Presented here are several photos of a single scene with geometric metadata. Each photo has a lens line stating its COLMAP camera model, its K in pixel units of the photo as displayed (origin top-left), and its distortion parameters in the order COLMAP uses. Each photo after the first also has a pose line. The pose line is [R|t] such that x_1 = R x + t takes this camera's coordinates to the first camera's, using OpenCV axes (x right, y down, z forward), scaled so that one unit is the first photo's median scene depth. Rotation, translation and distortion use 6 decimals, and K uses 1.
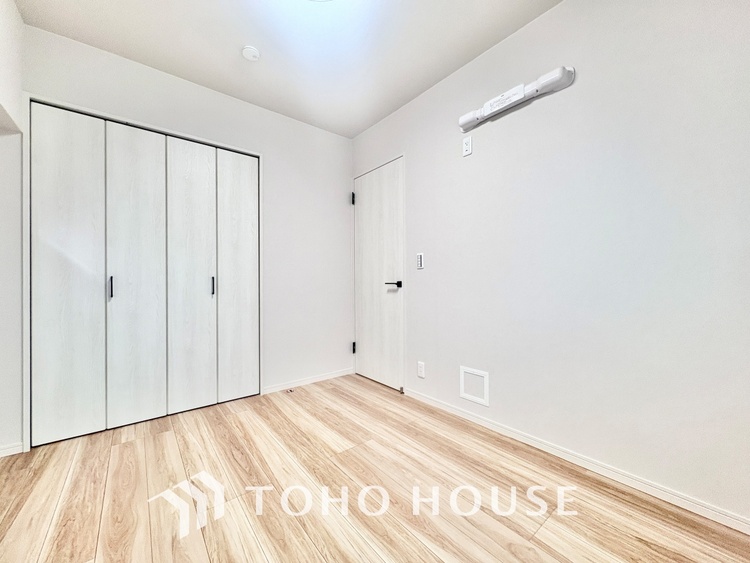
lens RADIAL K [[300.2, 0, 374.2], [0, 300.2, 283.8], [0, 0, 1]] dist [0.011780, -0.000971]
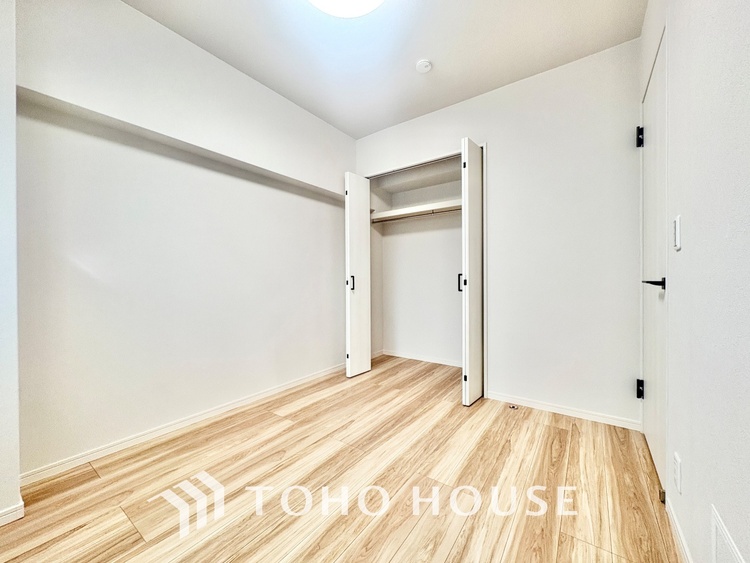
lens RADIAL K [[300.2, 0, 375.5], [0, 300.2, 281.5], [0, 0, 1]] dist [0.011780, -0.000971]
pose [[0.264501, 0.004729, -0.964374, 0.544021], [0.005015, 0.999968, 0.006279, -0.006677], [0.964372, -0.006497, 0.264468, 0.502351]]
